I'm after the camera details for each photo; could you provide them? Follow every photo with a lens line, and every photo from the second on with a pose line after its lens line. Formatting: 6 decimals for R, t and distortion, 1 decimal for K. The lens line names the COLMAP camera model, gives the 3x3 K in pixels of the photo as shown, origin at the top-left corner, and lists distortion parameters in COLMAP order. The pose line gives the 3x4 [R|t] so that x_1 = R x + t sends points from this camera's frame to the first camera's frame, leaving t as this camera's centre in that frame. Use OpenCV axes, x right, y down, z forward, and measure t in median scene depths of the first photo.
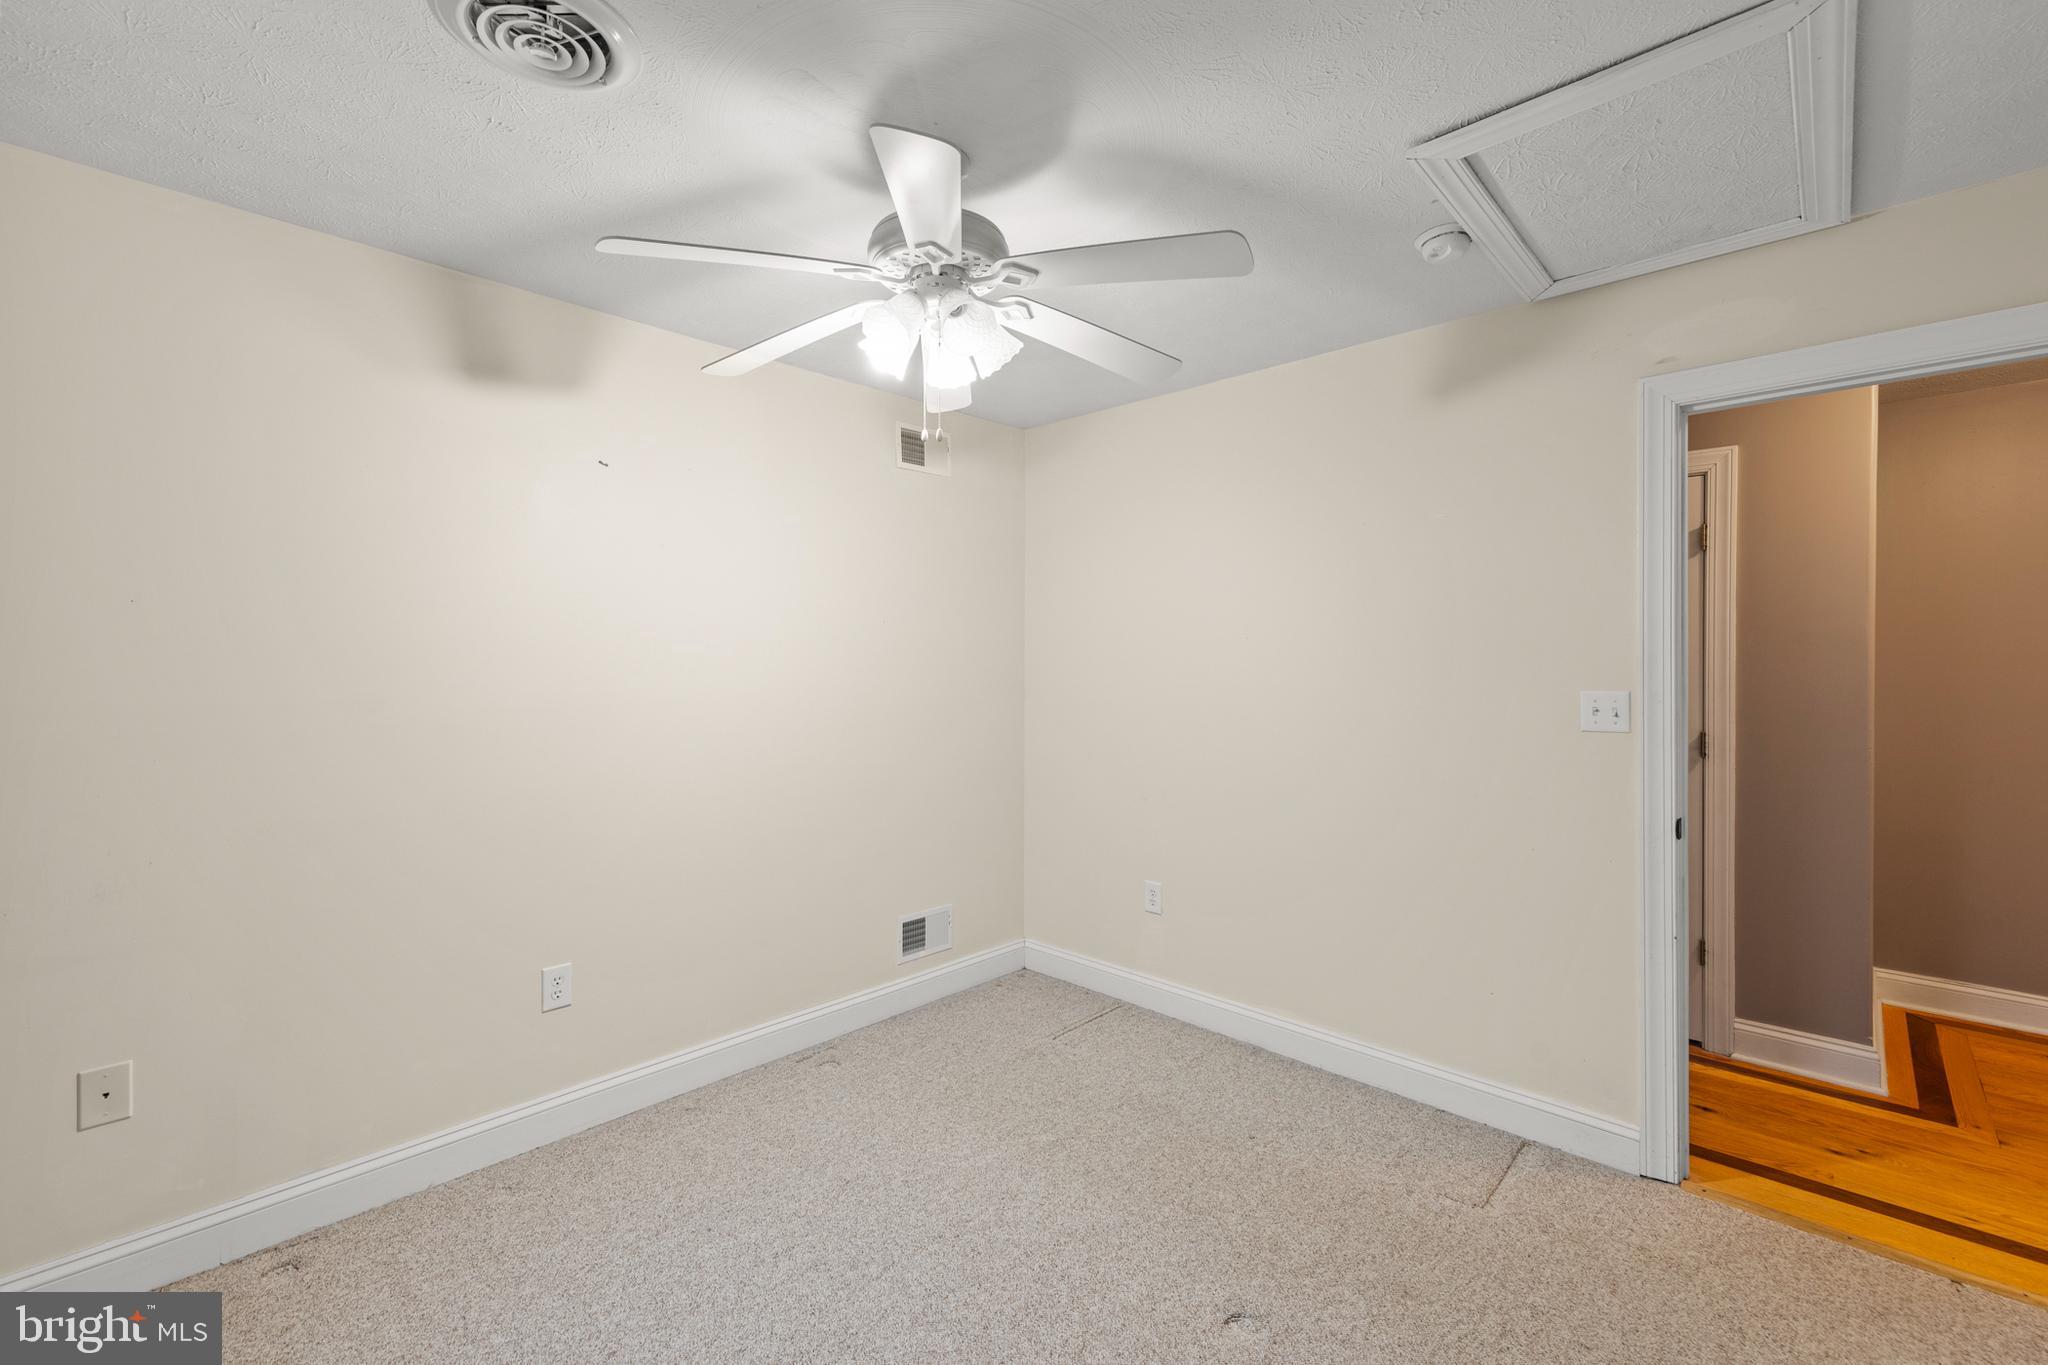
lens RADIAL K [[878.1, 0, 1026.6], [0, 878.1, 668.4], [0, 0, 1]] dist [0.005205, 0.000435]
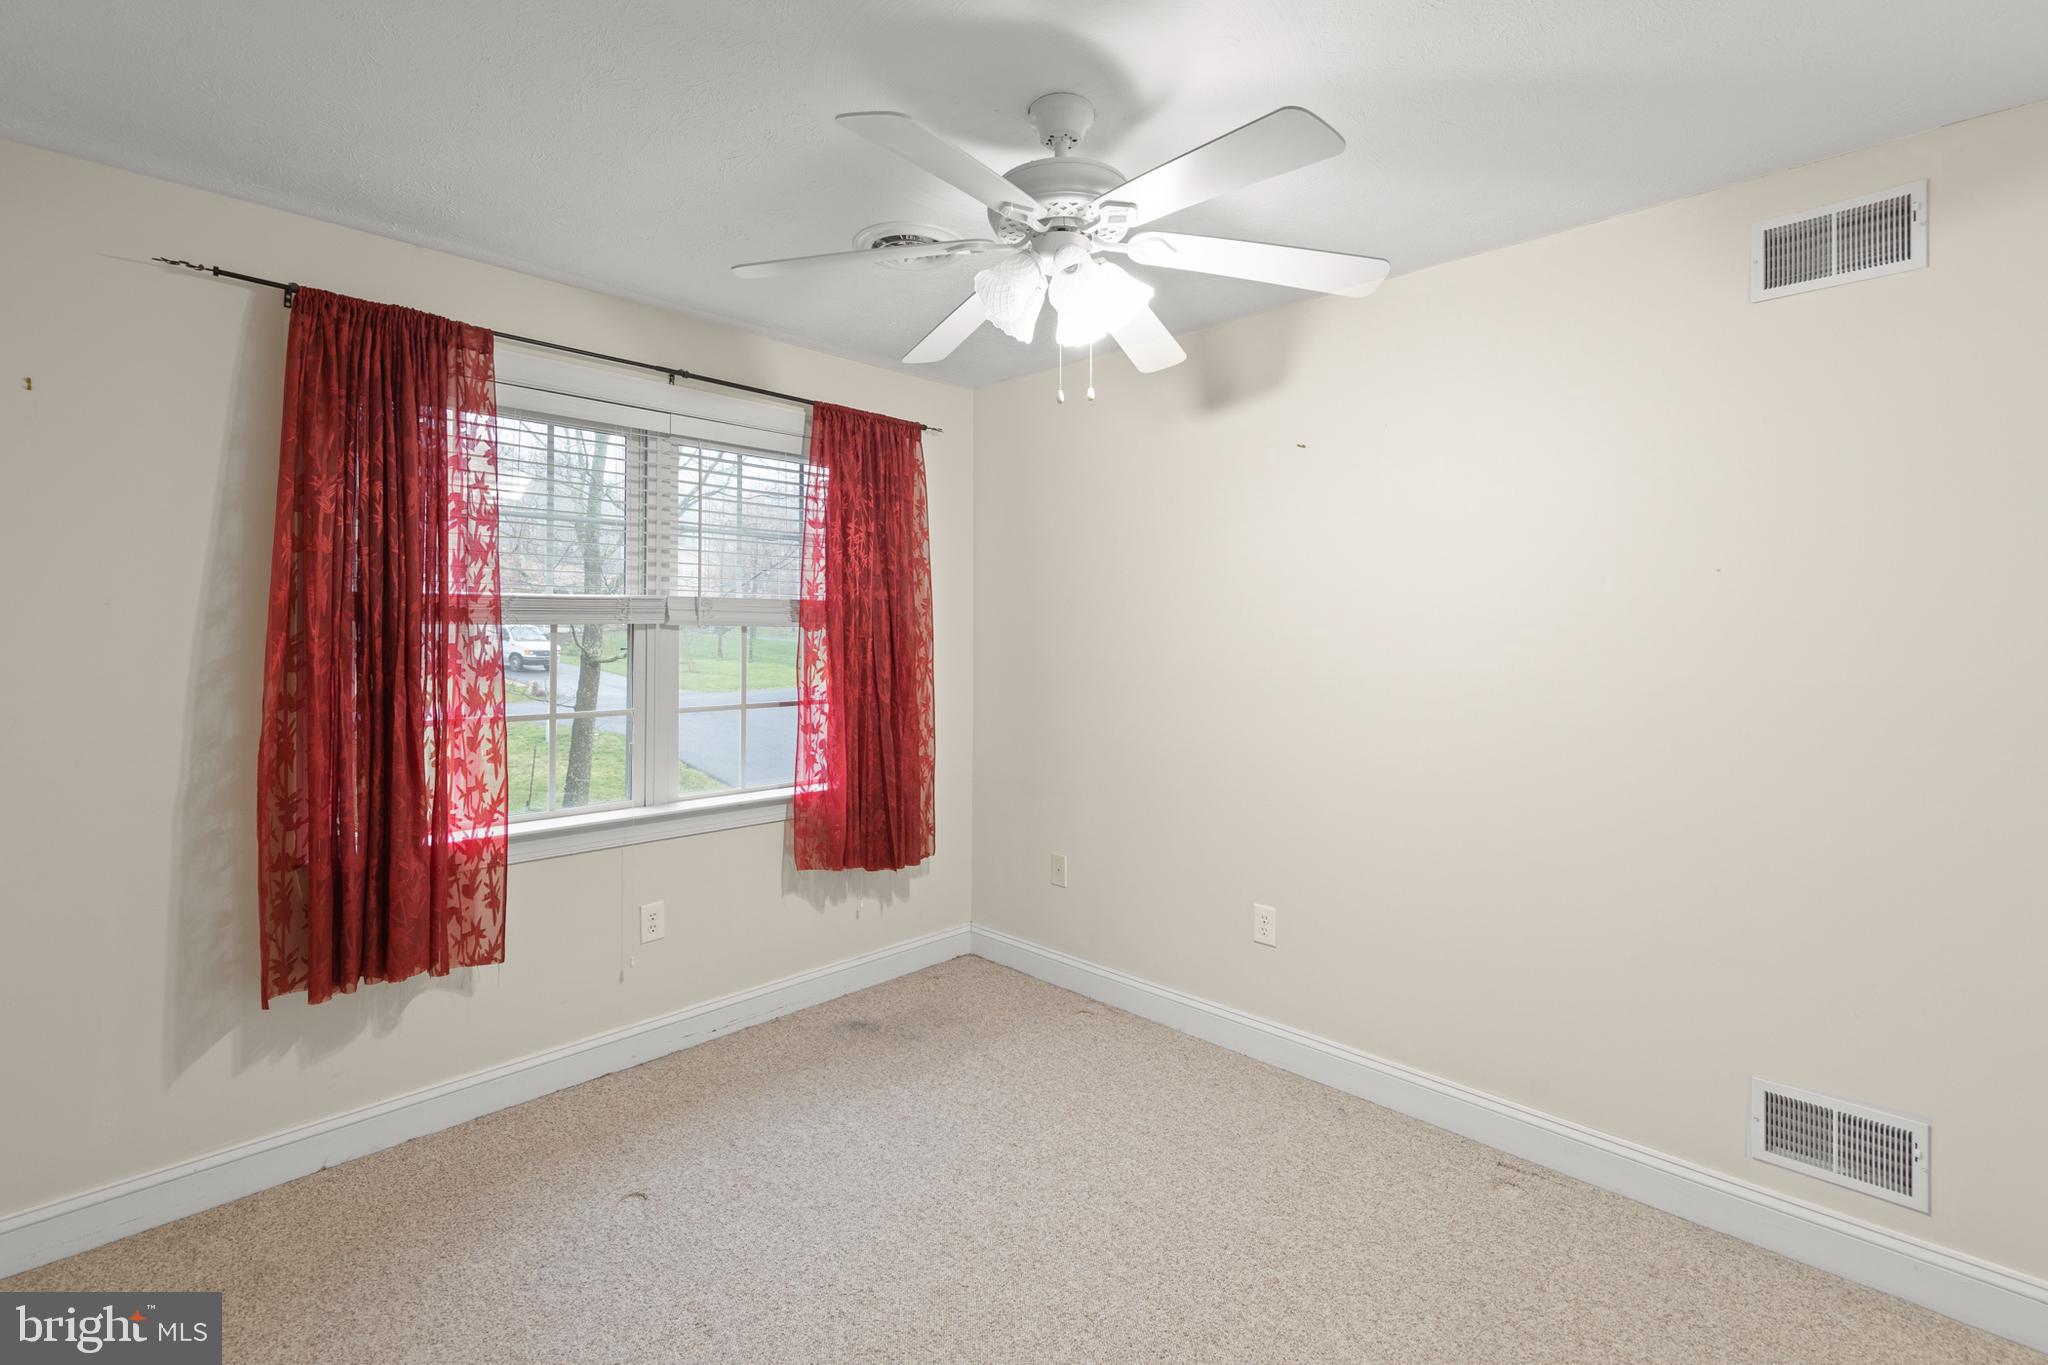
lens RADIAL K [[930.0, 0, 1015.7], [0, 930.0, 634.5], [0, 0, 1]] dist [0.002163, 0.000243]
pose [[-0.037396, -0.000015, -0.999301, 0.600779], [-0.010164, 0.999948, 0.000365, -0.005315], [0.999249, 0.010171, -0.037394, 0.654630]]
